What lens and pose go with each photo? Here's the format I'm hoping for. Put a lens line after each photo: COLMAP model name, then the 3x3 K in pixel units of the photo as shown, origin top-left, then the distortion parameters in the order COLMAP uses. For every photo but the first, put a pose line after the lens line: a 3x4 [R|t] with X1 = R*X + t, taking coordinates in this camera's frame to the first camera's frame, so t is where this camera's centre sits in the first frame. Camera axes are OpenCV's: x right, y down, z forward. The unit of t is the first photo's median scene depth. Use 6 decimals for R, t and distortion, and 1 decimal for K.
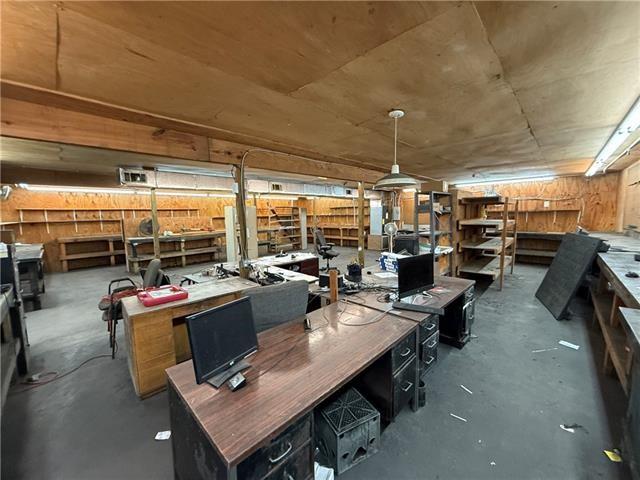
lens RADIAL K [[257.7, 0, 321.2], [0, 257.7, 236.6], [0, 0, 1]] dist [-0.008670, 0.000019]
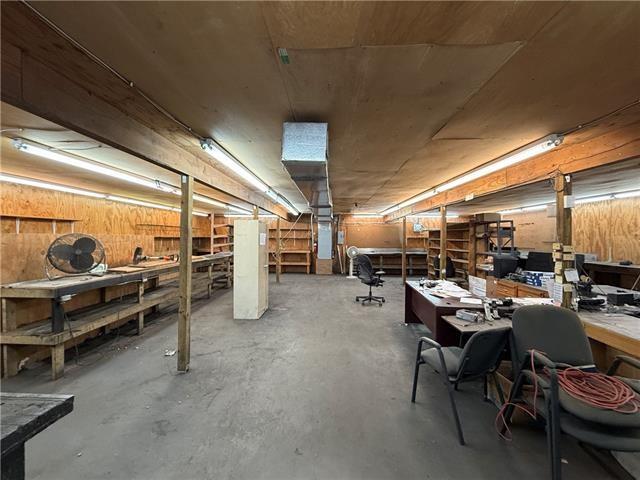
lens RADIAL K [[257.7, 0, 321.2], [0, 257.7, 236.6], [0, 0, 1]] dist [-0.008670, 0.000019]
pose [[0.739964, 0.027208, 0.672096, -0.532631], [0.038586, 0.995819, -0.082796, -0.012828], [-0.671539, 0.087199, 0.735820, 0.332171]]
